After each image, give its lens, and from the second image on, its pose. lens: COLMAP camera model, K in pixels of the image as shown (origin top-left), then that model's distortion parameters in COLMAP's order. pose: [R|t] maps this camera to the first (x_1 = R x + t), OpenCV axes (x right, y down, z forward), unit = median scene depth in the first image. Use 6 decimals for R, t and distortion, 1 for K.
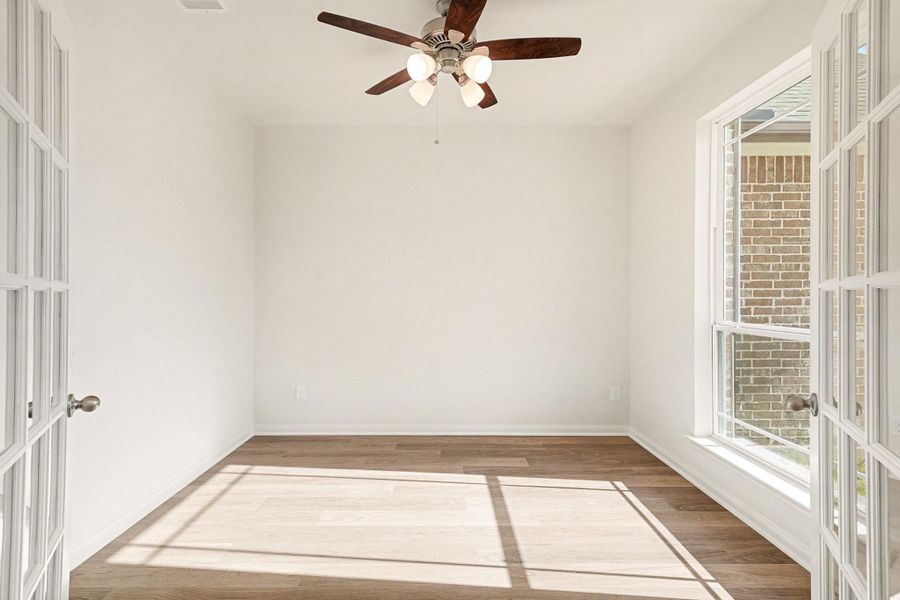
lens RADIAL K [[399.6, 0, 444.2], [0, 399.6, 295.3], [0, 0, 1]] dist [0.001859, 0.000285]
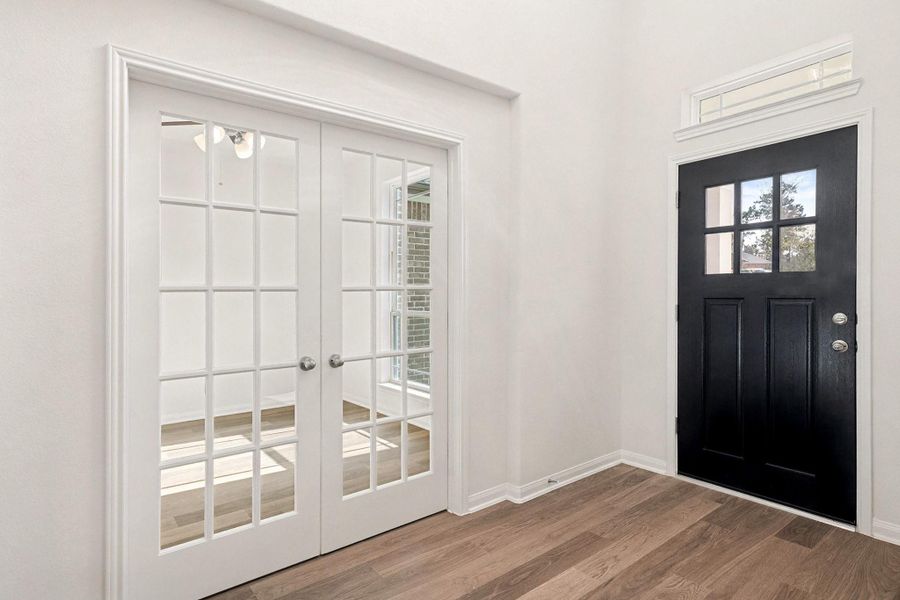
lens RADIAL K [[399.6, 0, 444.2], [0, 399.6, 295.3], [0, 0, 1]] dist [0.001859, 0.000285]
pose [[0.756494, -0.003591, 0.653991, -0.135319], [0.001038, 0.999990, 0.004290, -0.000791], [-0.654000, -0.002566, 0.756490, -0.221729]]
